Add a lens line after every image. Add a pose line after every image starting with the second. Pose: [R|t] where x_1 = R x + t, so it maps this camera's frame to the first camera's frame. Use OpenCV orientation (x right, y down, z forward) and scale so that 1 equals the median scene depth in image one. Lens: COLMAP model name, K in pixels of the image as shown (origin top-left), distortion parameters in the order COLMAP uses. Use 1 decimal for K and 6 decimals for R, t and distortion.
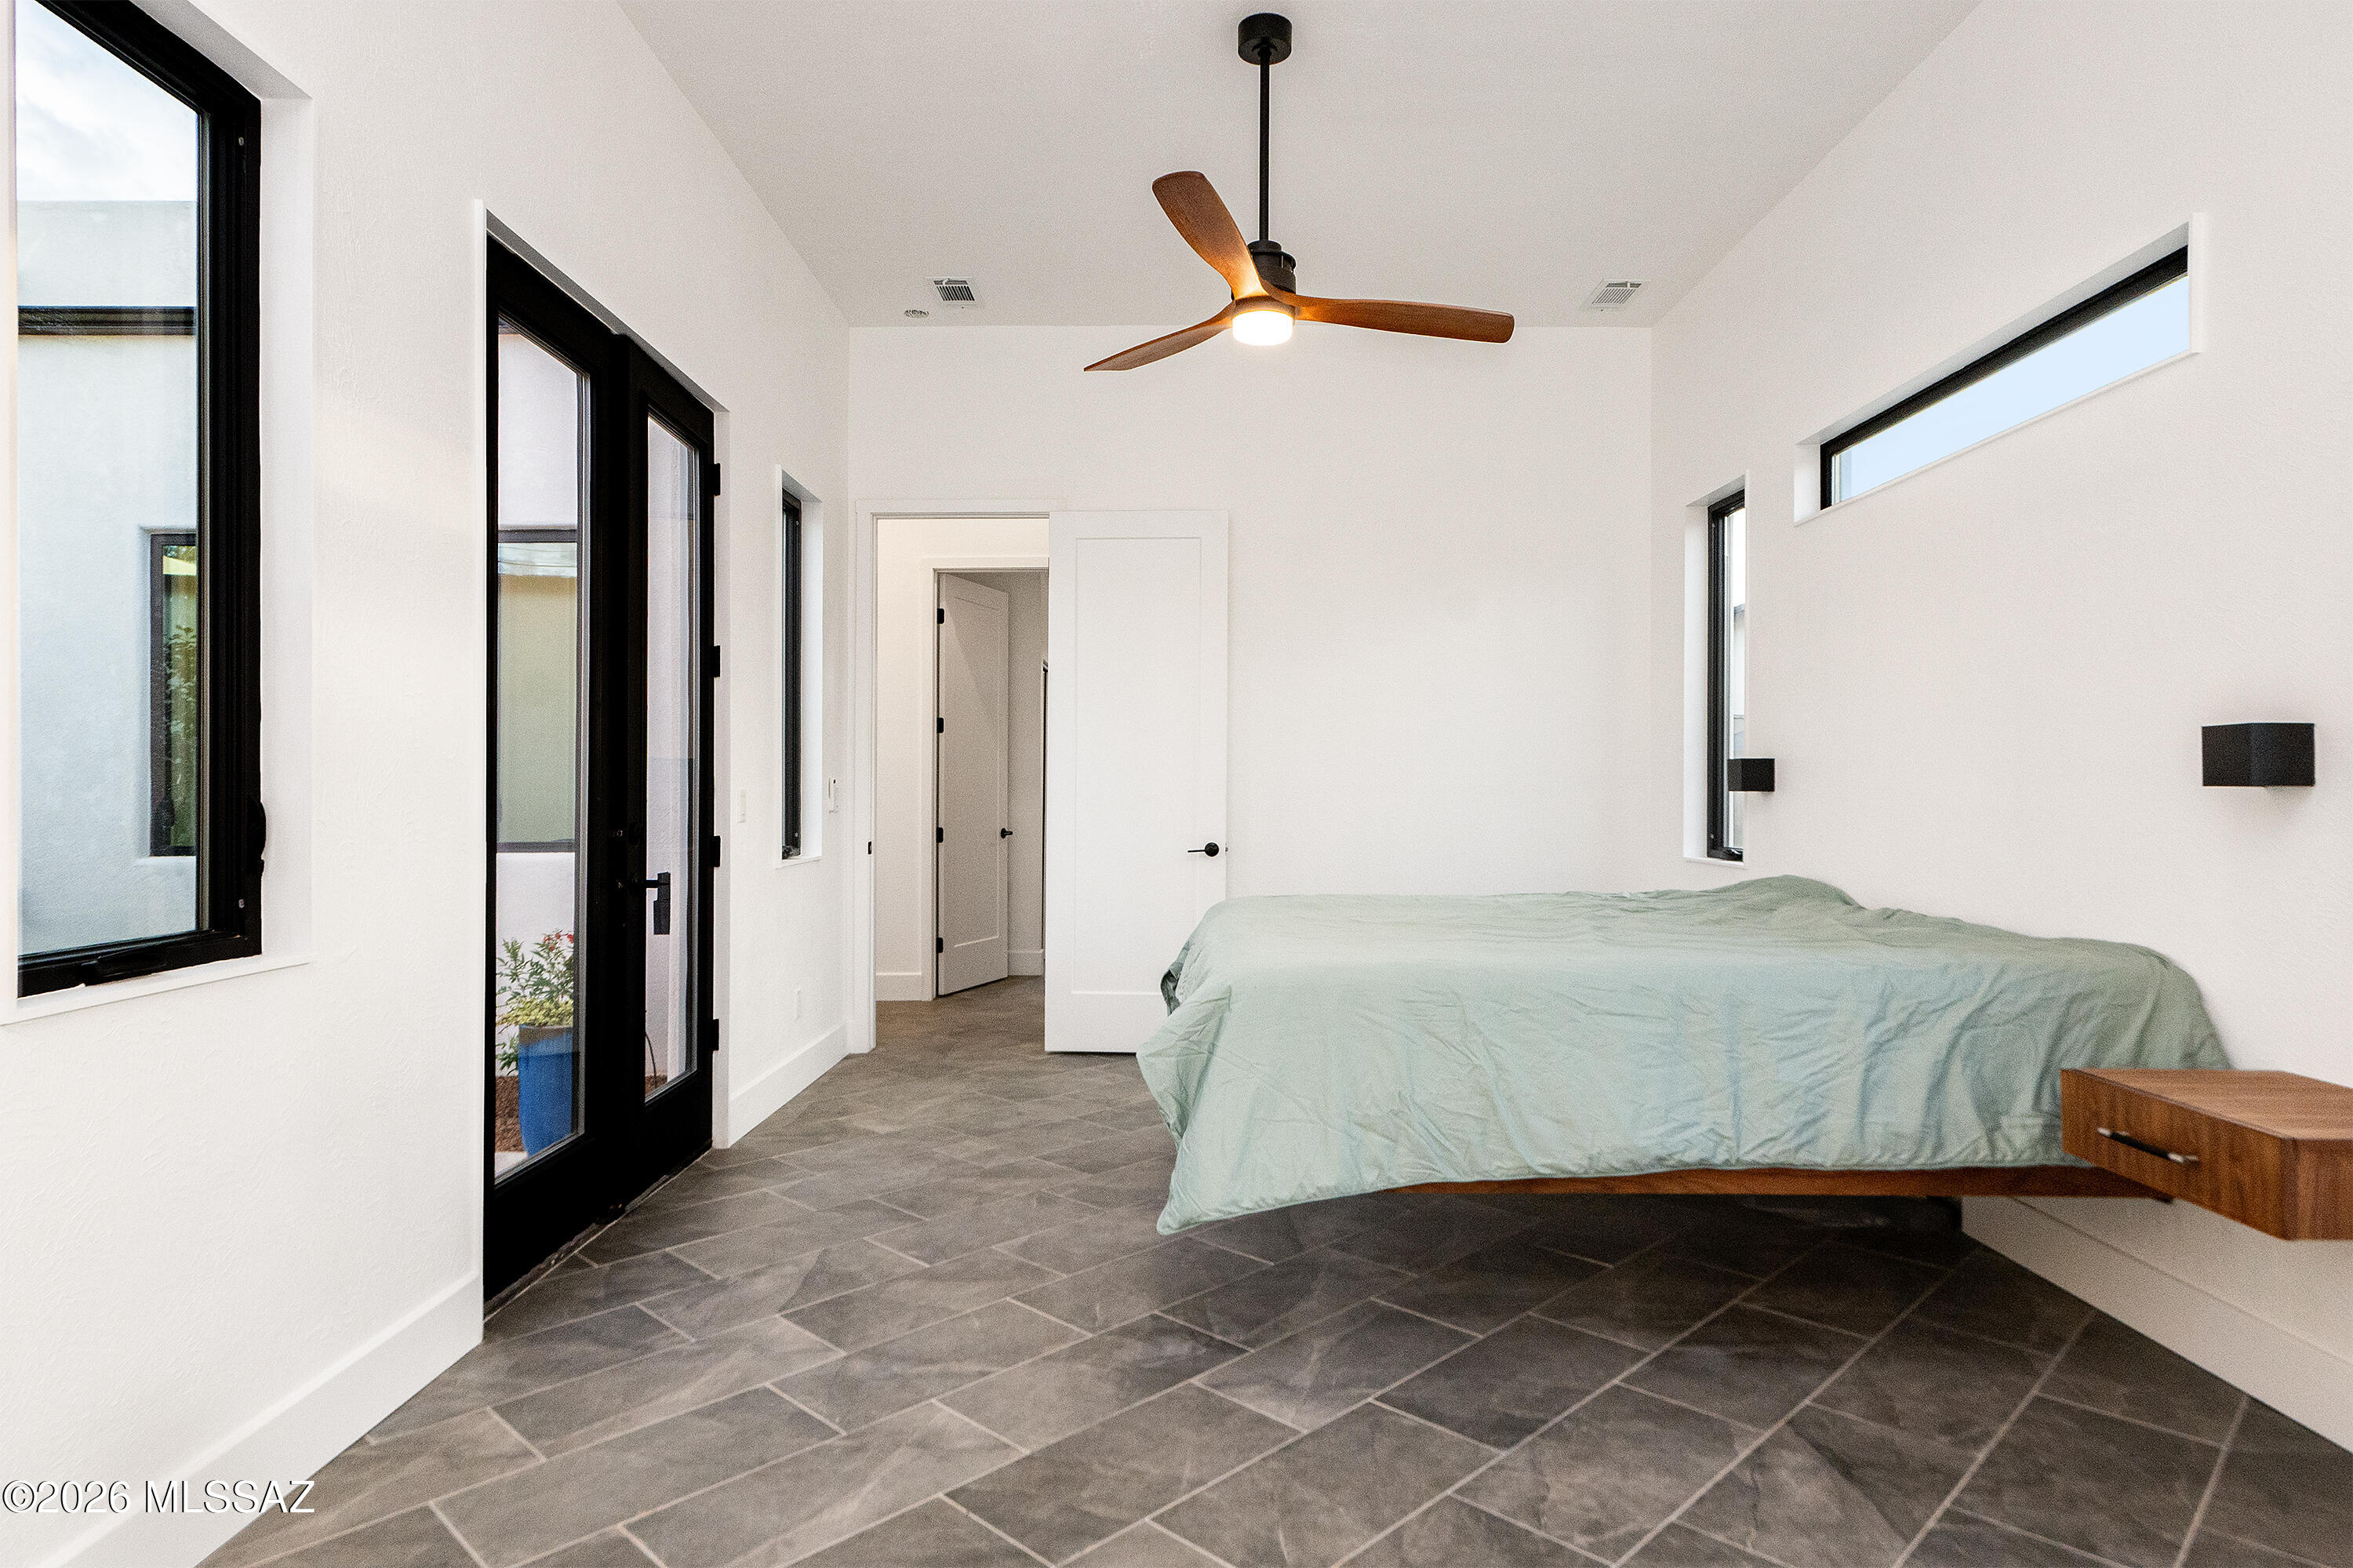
lens RADIAL K [[1381.9, 0, 1176.5], [0, 1381.9, 784.0], [0, 0, 1]] dist [-0.003217, -0.000433]
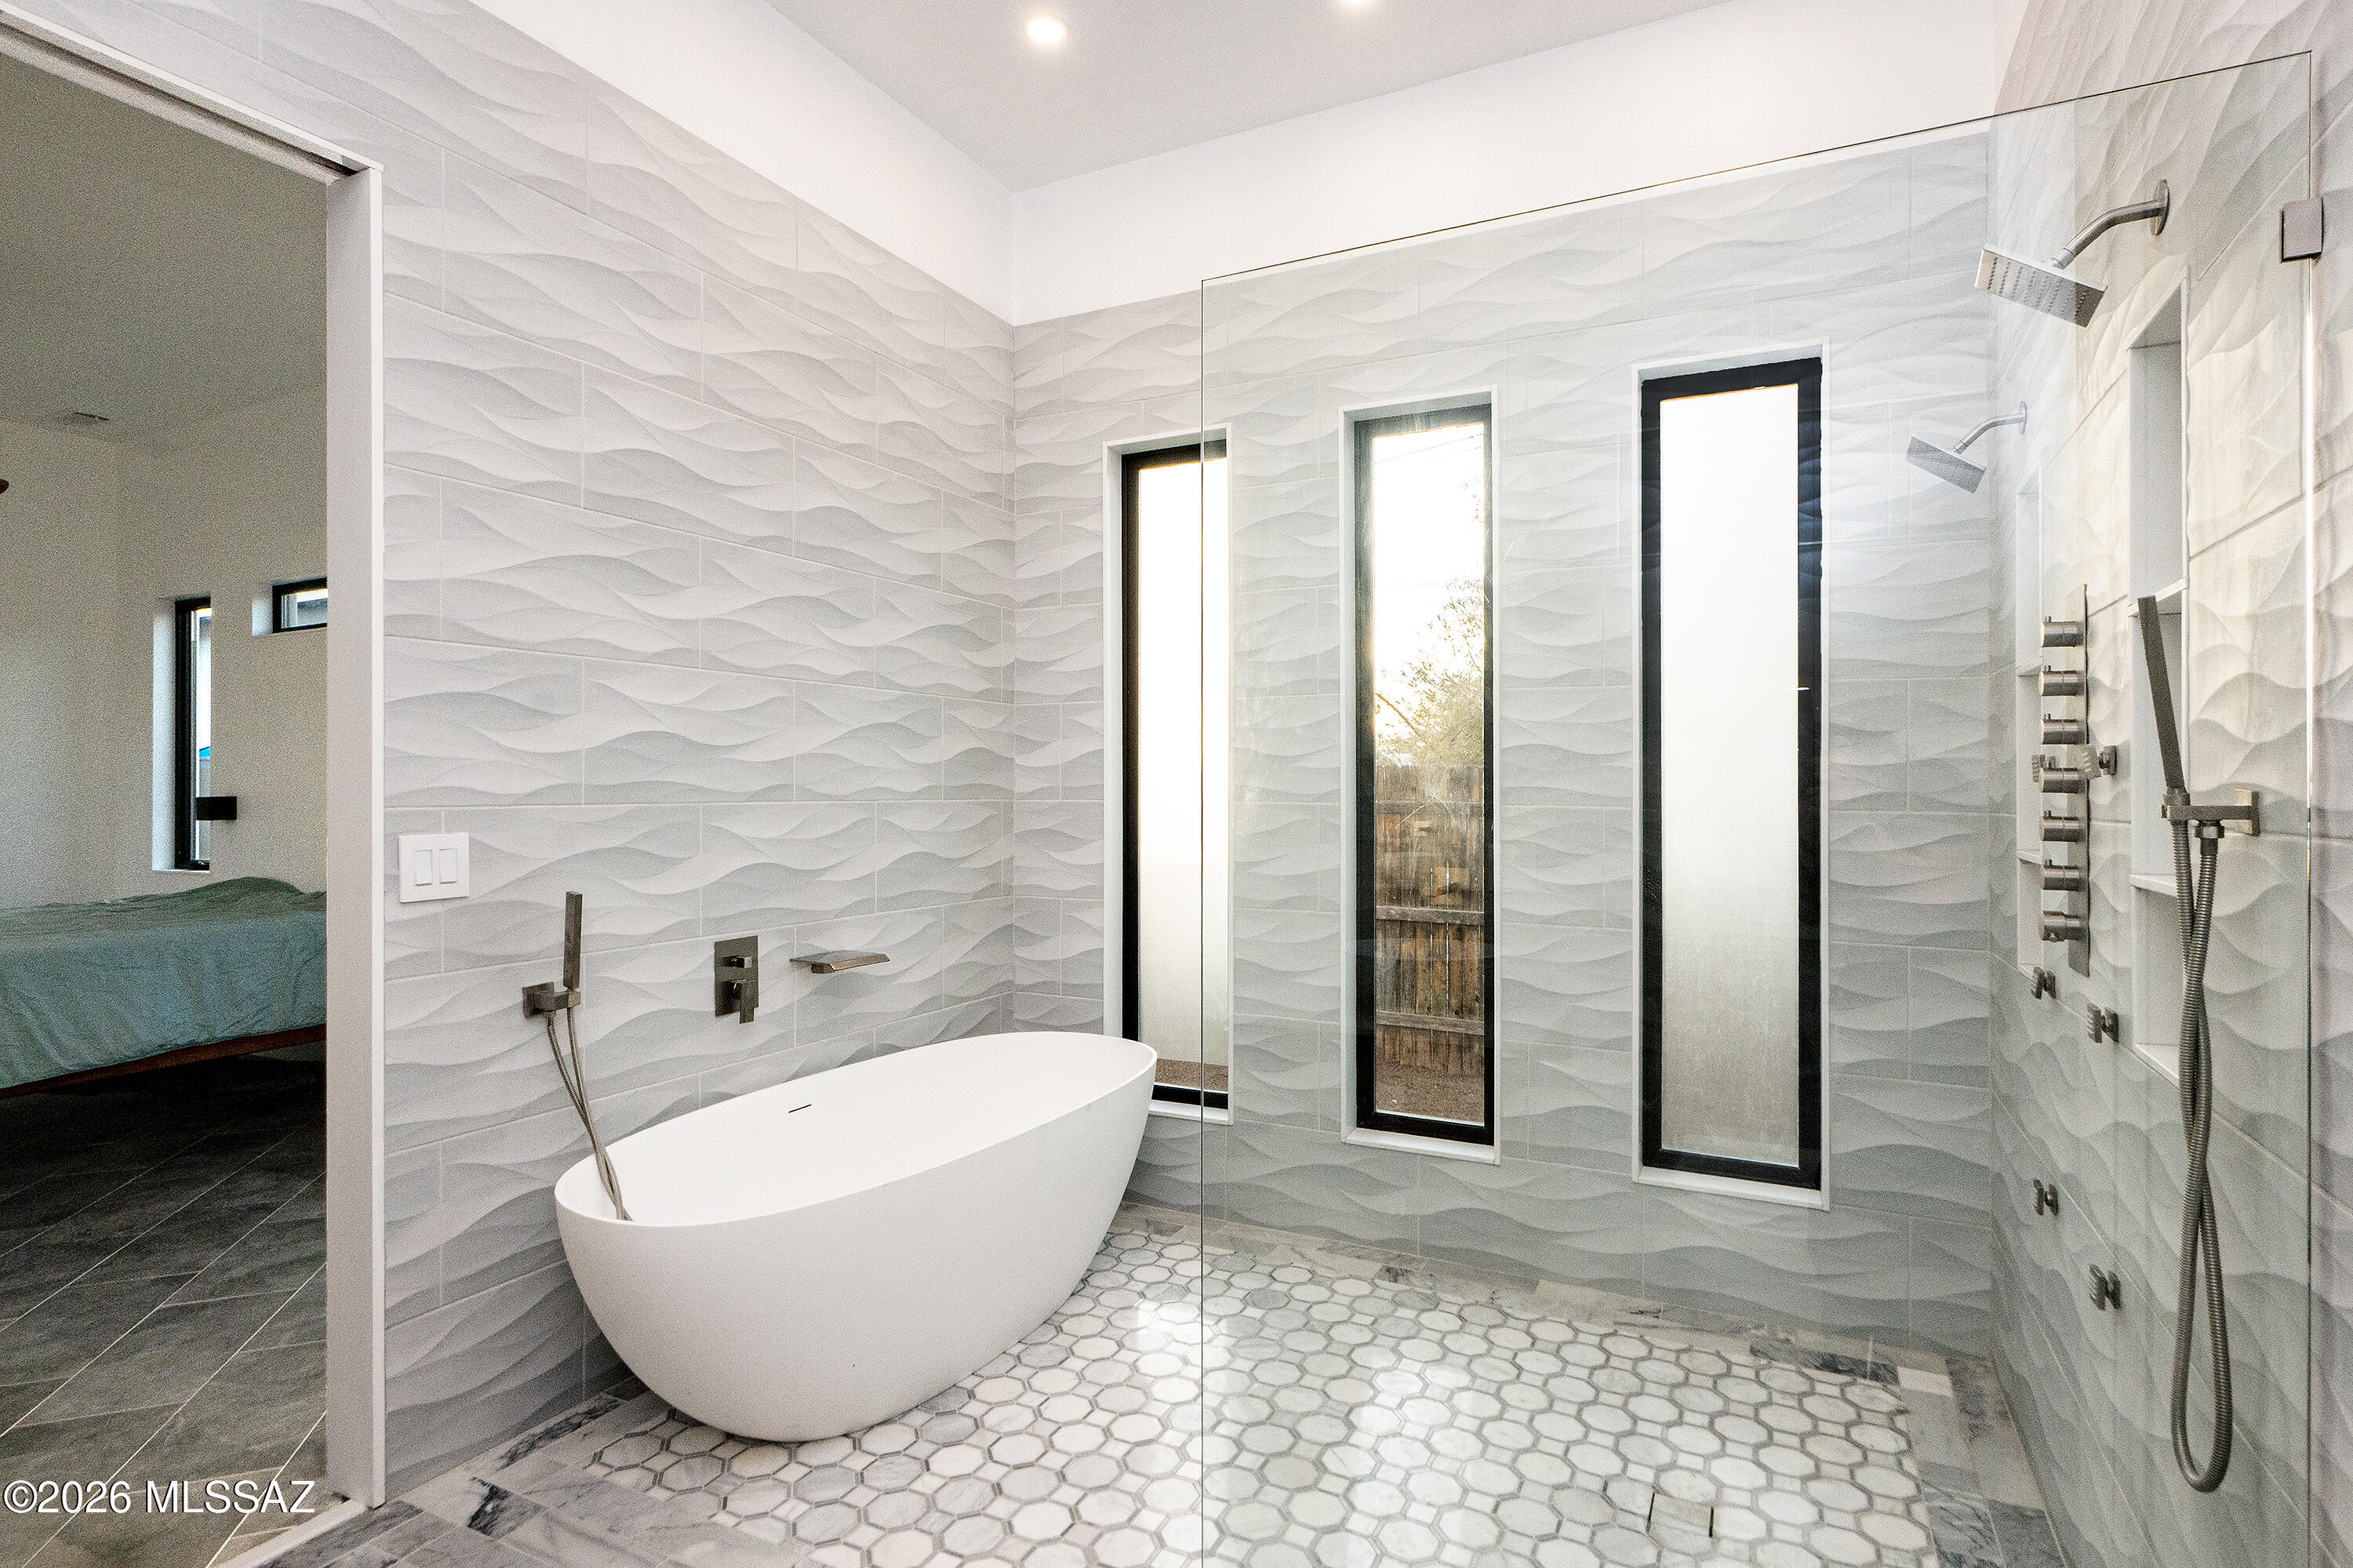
lens RADIAL K [[1143.1, 0, 1176.5], [0, 1143.1, 784.0], [0, 0, 1]] dist [0.001187, 0.000286]
pose [[0.453683, 0.000238, 0.891163, -0.253958], [0.002481, 0.999996, -0.001531, -0.038598], [-0.891160, 0.002905, 0.453680, -0.570689]]
